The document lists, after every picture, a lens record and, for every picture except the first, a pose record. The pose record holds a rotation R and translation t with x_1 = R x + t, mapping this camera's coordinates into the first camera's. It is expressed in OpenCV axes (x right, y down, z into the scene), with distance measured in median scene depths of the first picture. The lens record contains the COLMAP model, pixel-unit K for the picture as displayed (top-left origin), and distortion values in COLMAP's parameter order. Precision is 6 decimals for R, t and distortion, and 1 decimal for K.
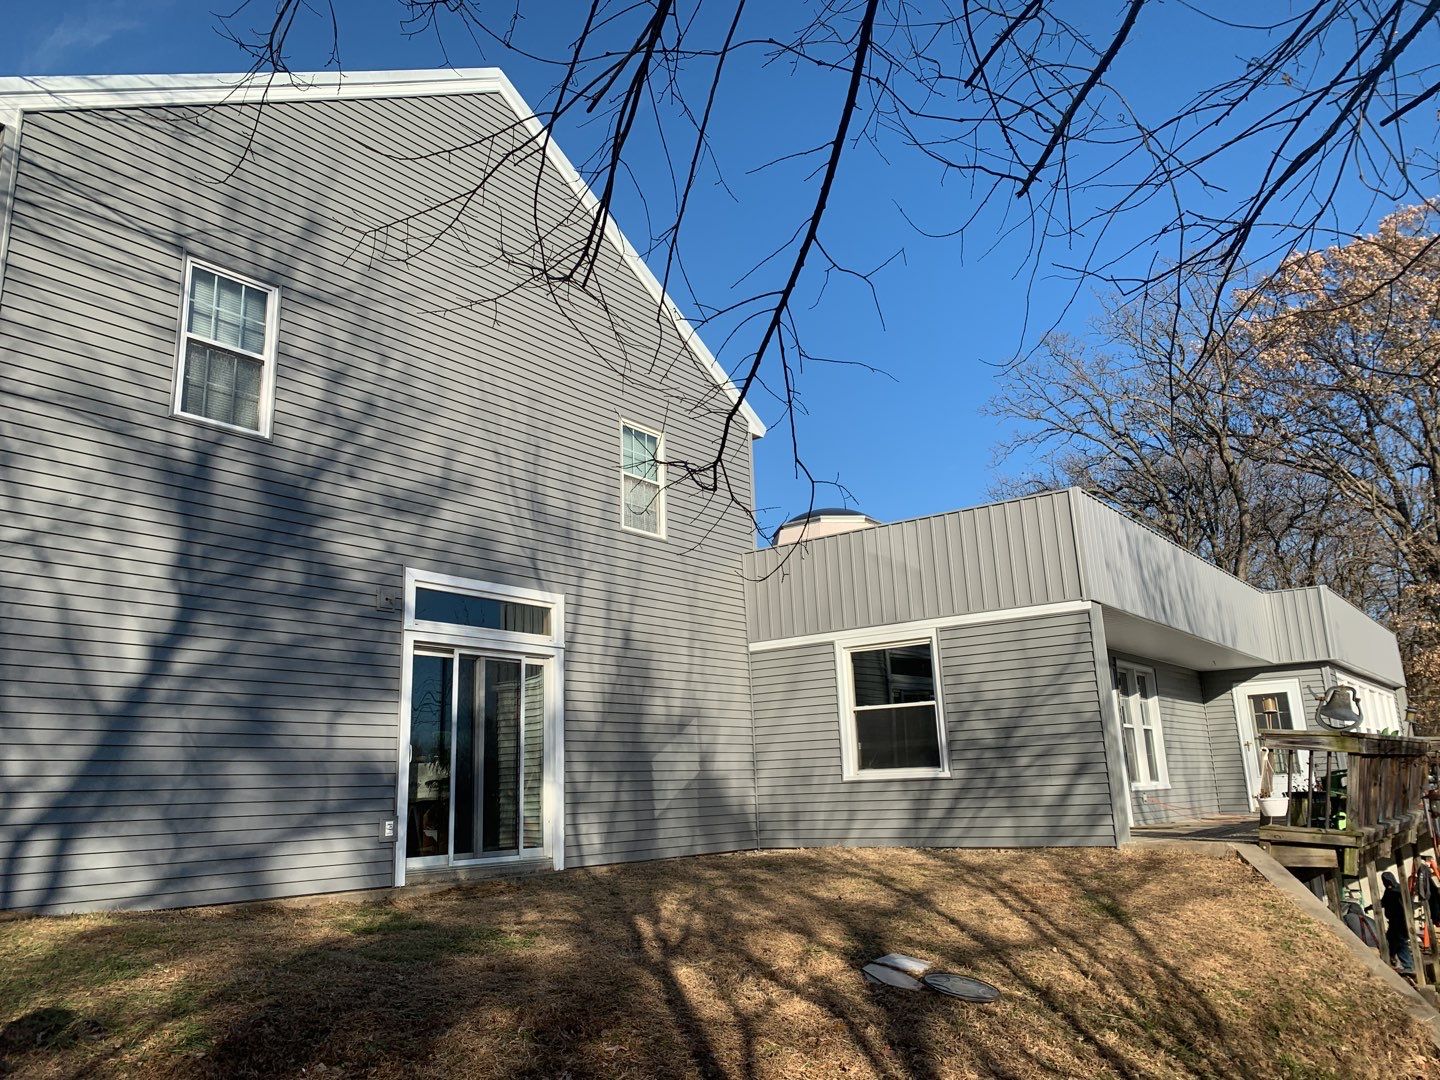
lens RADIAL K [[1096.0, 0, 716.7], [0, 1096.0, 531.1], [0, 0, 1]] dist [0.075795, -0.091012]
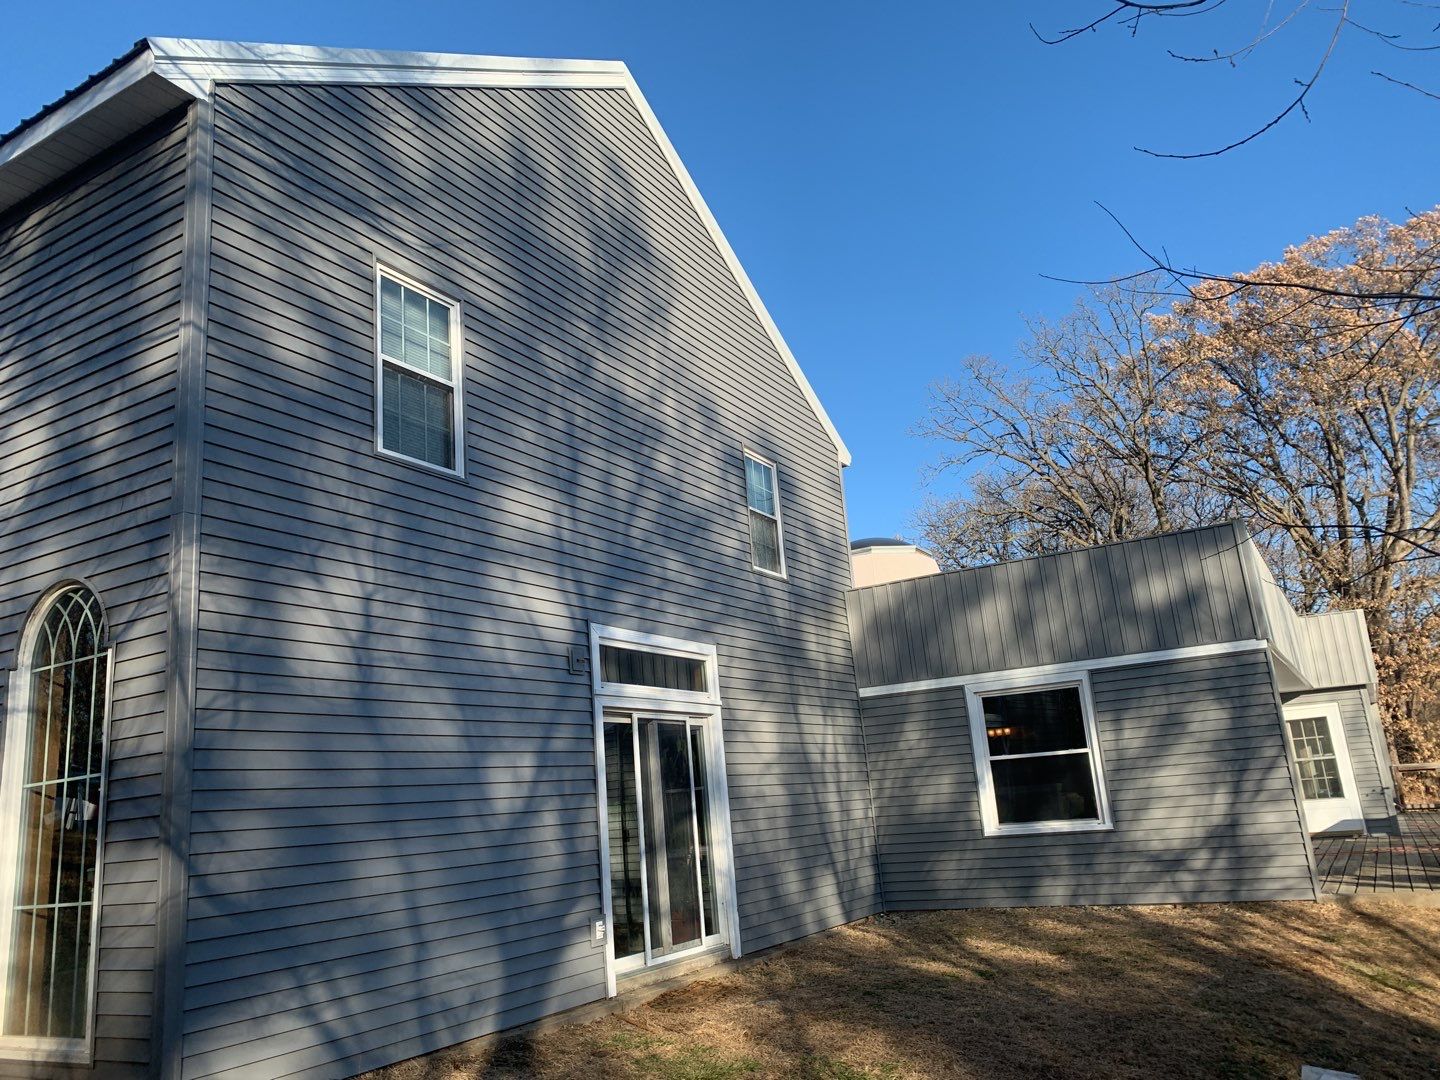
lens RADIAL K [[1097.5, 0, 711.4], [0, 1097.5, 532.8], [0, 0, 1]] dist [0.071227, -0.080563]
pose [[0.993184, -0.012139, 0.115921, -0.224551], [0.014042, 0.999779, -0.015621, -0.018494], [-0.115705, 0.017142, 0.993136, 0.095857]]
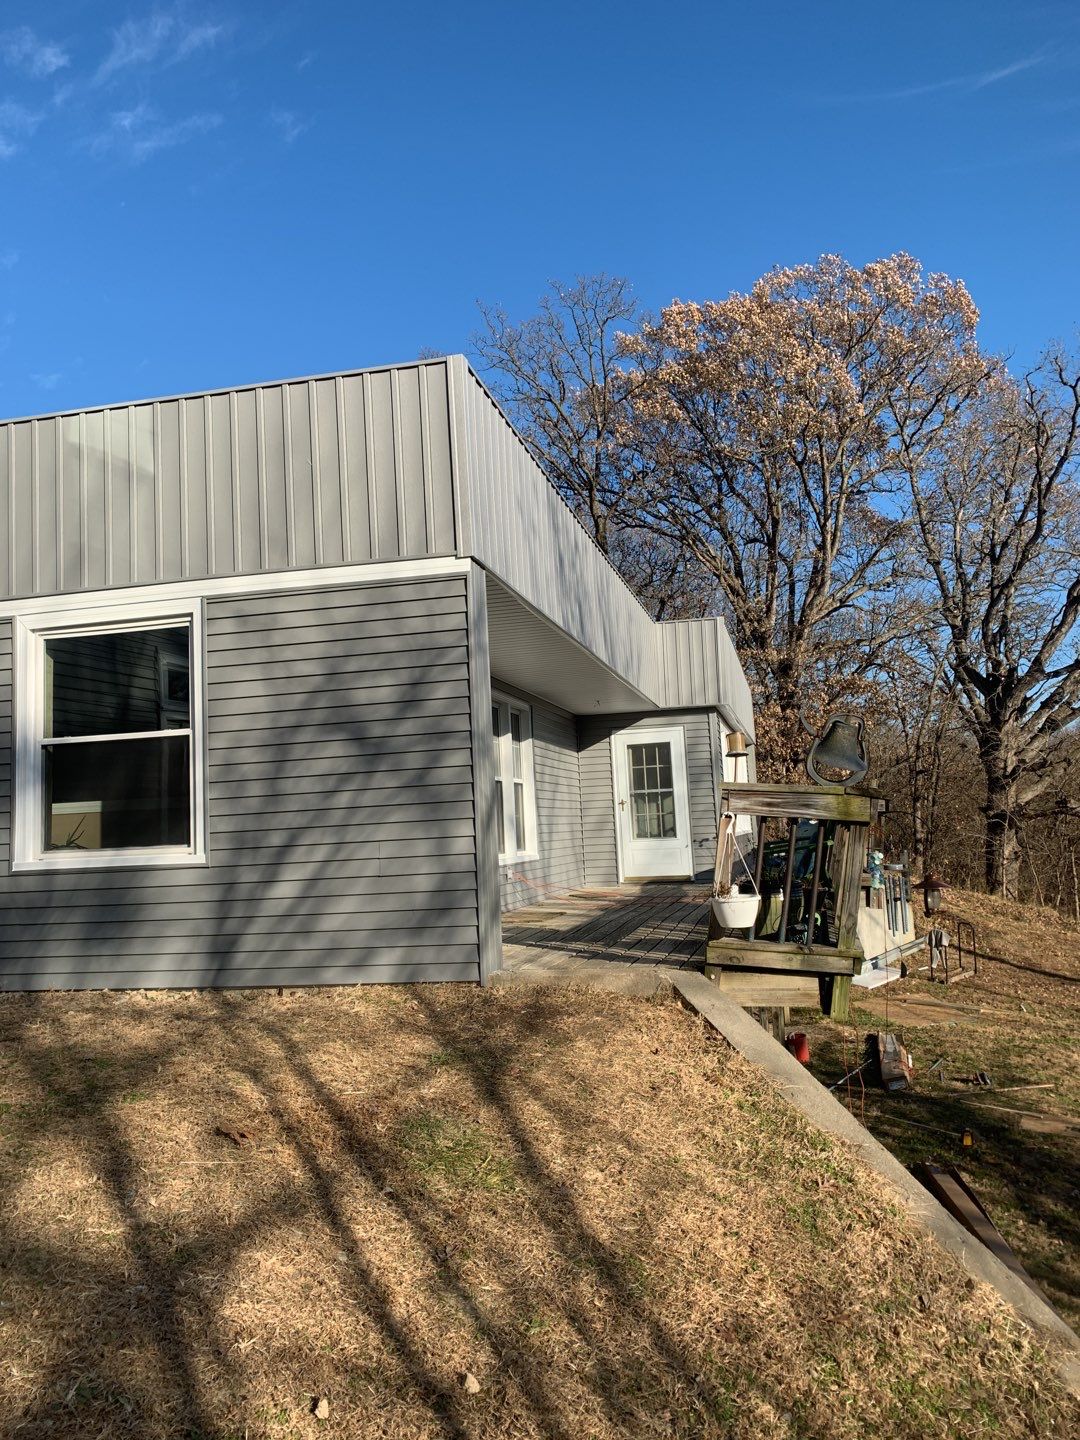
lens RADIAL K [[1099.5, 0, 533.6], [0, 1099.5, 720.3], [0, 0, 1]] dist [0.073052, -0.084025]
pose [[0.918505, 0.035909, 0.393775, 0.135546], [-0.082359, 0.991400, 0.101701, 0.078301], [-0.386736, -0.125844, 0.913564, 0.420285]]
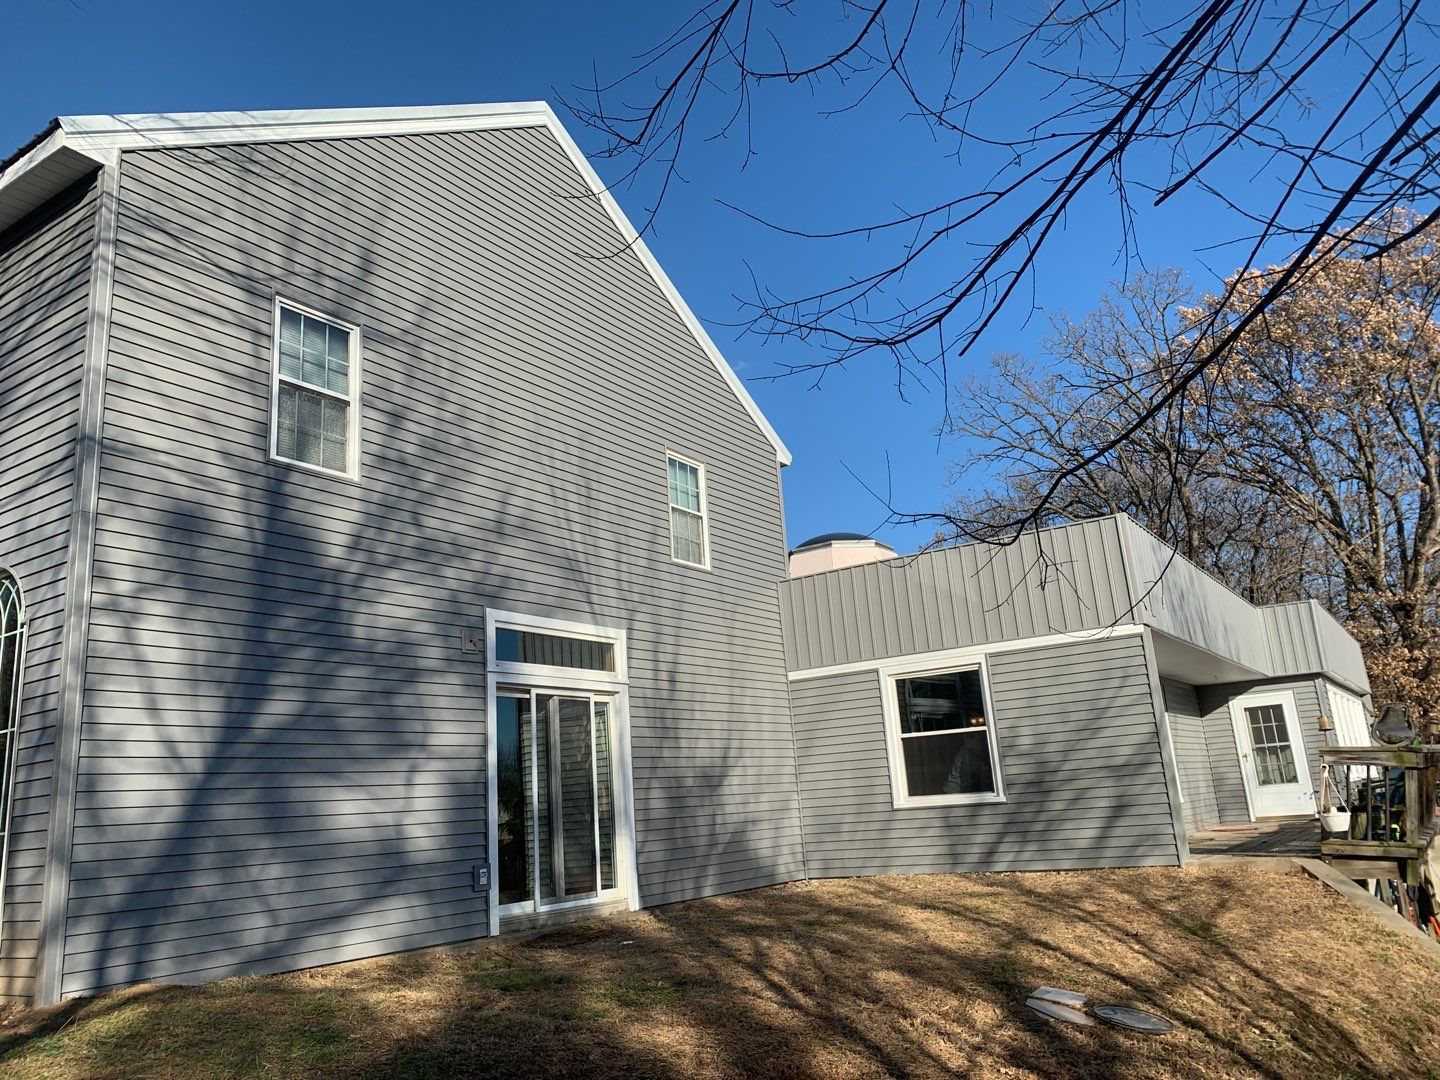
lens RADIAL K [[1098.6, 0, 716.9], [0, 1098.6, 535.5], [0, 0, 1]] dist [0.057554, -0.061052]
pose [[0.997847, -0.017788, 0.063120, -0.107274], [0.018604, 0.999751, -0.012353, -0.012455], [-0.062884, 0.013500, 0.997930, 0.002801]]
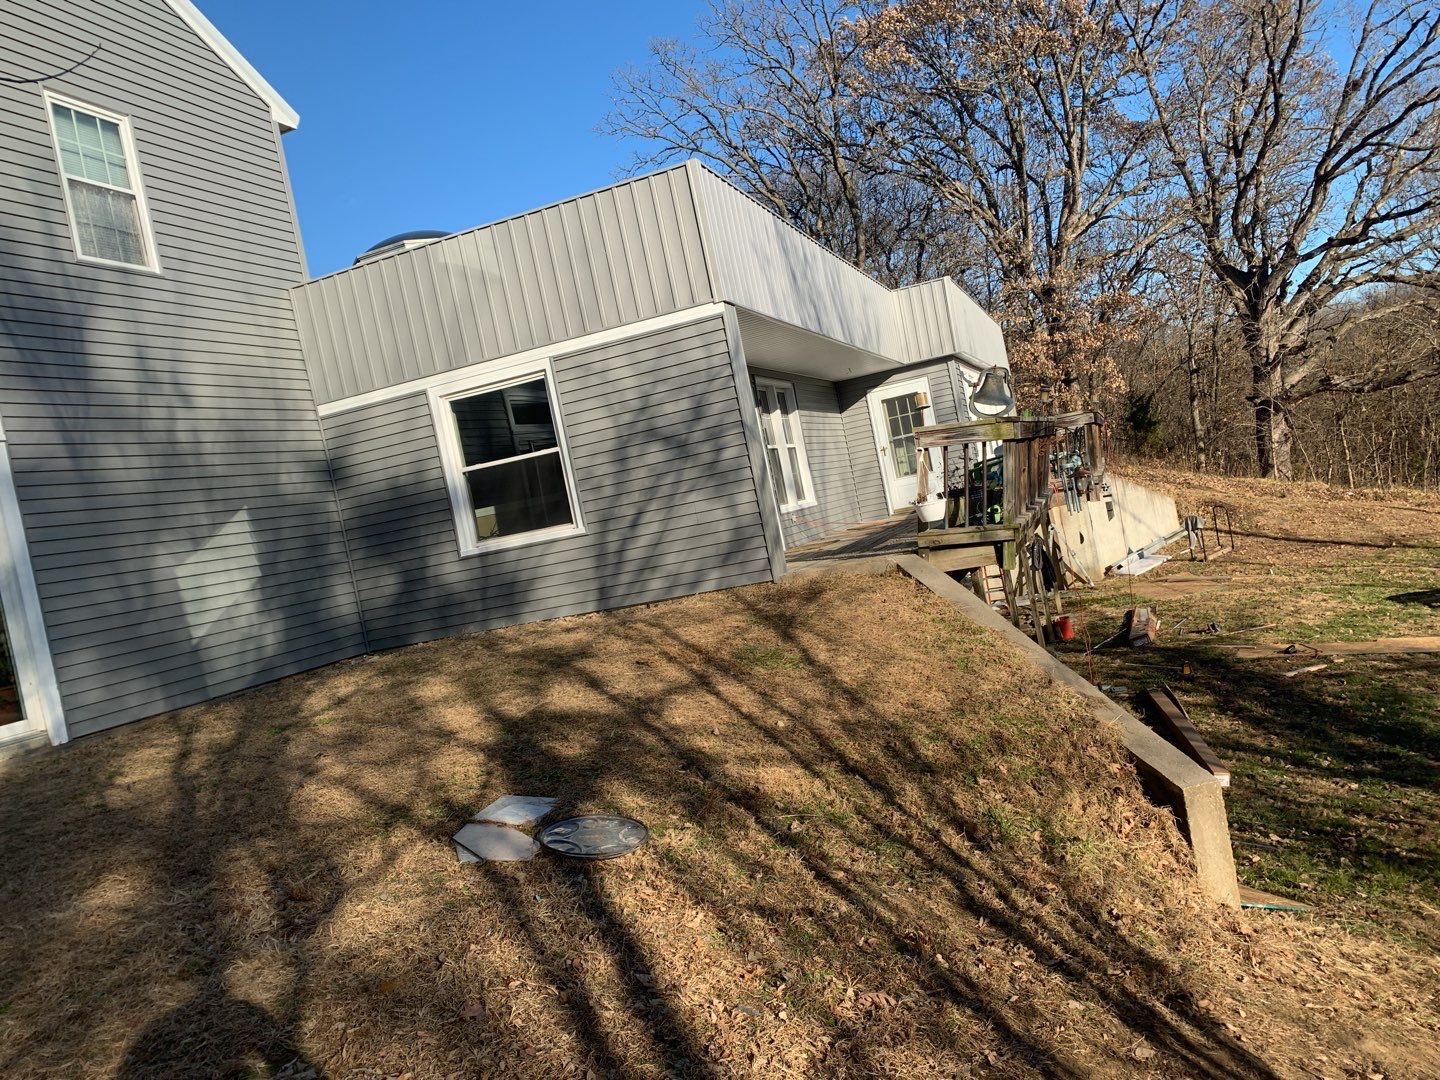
lens RADIAL K [[1099.5, 0, 726.0], [0, 1099.5, 535.1], [0, 0, 1]] dist [0.073052, -0.084025]
pose [[0.941918, -0.154751, 0.298065, 0.060088], [0.084743, 0.968310, 0.234937, 0.034806], [-0.324976, -0.196032, 0.925182, 0.181275]]
